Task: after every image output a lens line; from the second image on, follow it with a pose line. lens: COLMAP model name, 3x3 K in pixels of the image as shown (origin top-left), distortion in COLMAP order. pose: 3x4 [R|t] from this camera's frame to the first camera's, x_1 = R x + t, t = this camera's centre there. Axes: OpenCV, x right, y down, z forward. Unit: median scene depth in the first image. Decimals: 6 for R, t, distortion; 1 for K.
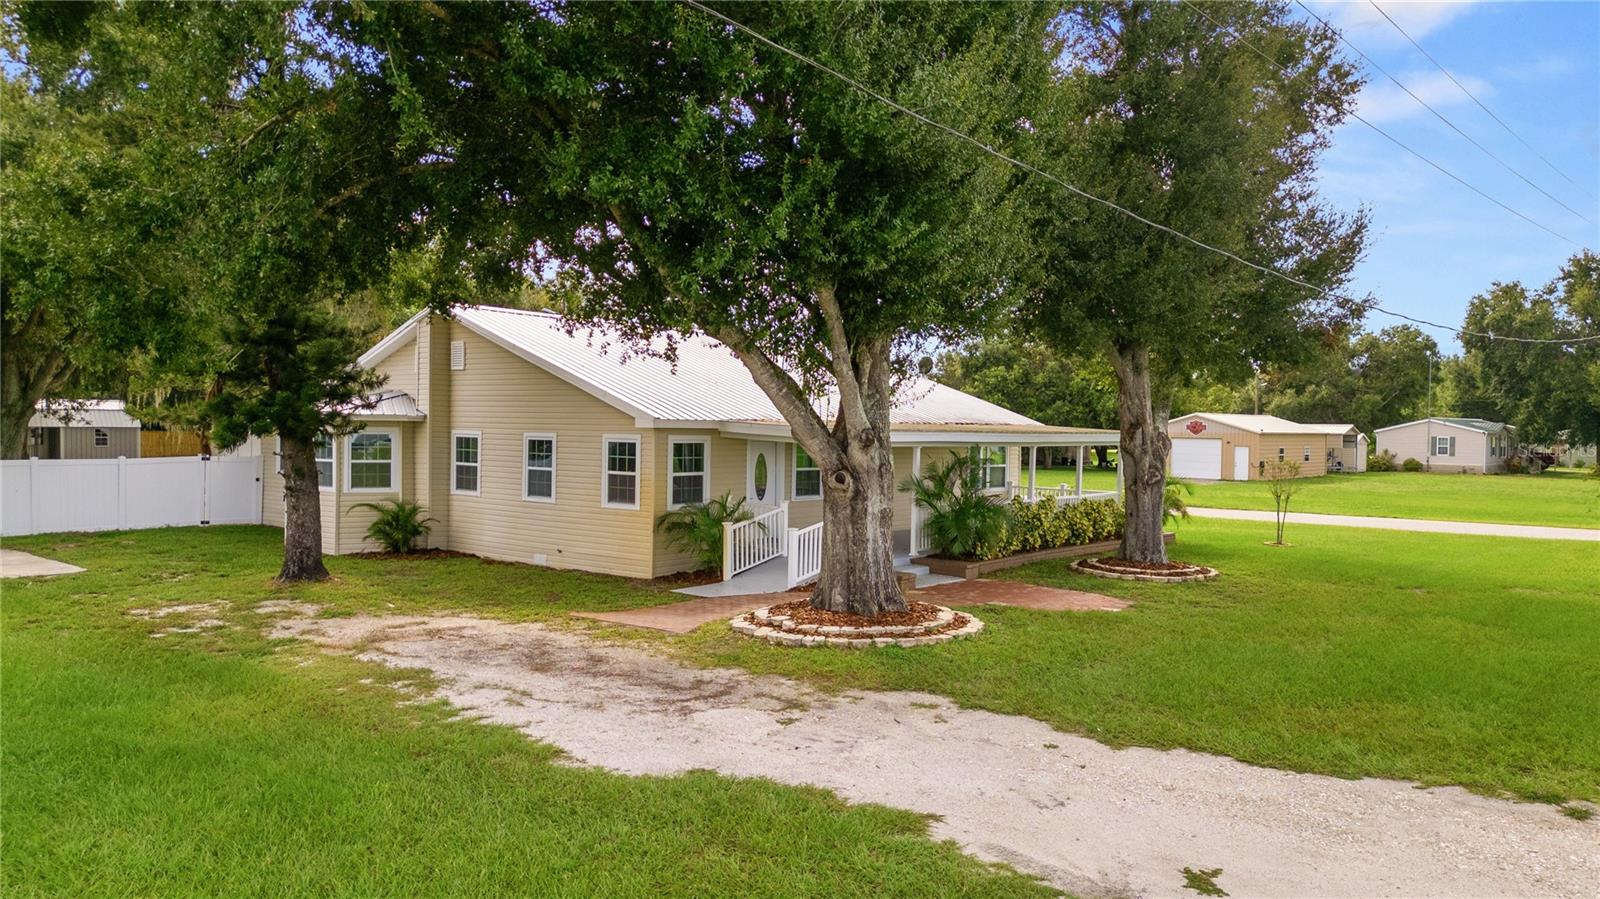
lens RADIAL K [[1138.8, 0, 800.0], [0, 1138.8, 449.5], [0, 0, 1]] dist [0.001288, 0.000158]
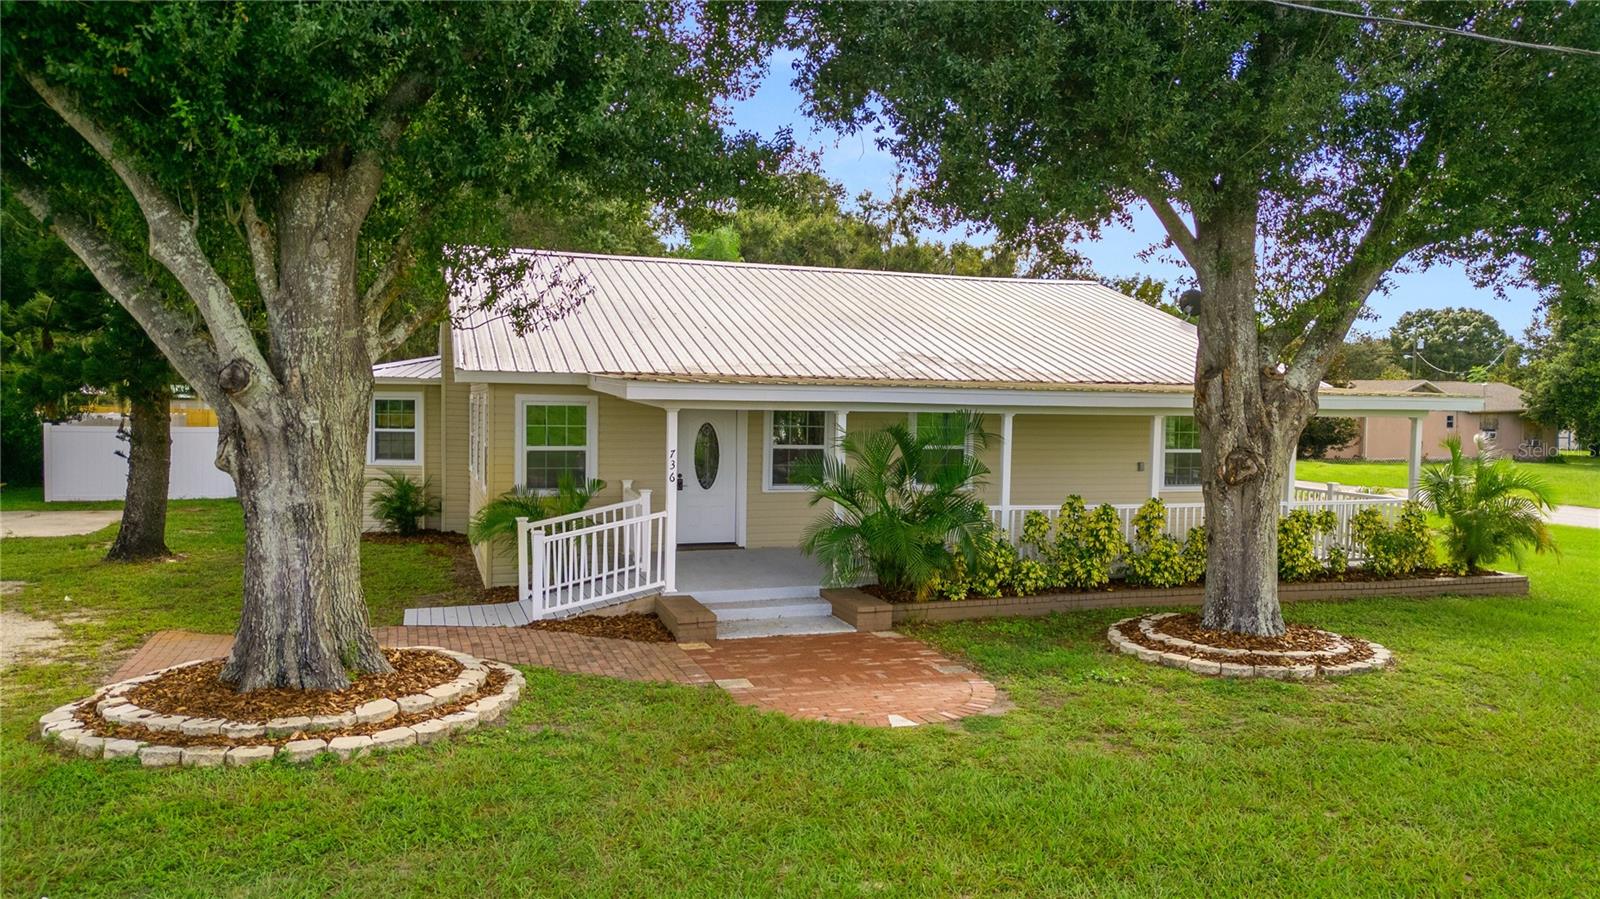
lens RADIAL K [[1138.8, 0, 800.0], [0, 1138.8, 449.5], [0, 0, 1]] dist [0.001288, 0.000158]
pose [[0.865432, 0.017353, -0.500726, 0.395506], [-0.011424, 0.999824, 0.014905, 0.009649], [0.500896, -0.007179, 0.865478, 0.444945]]
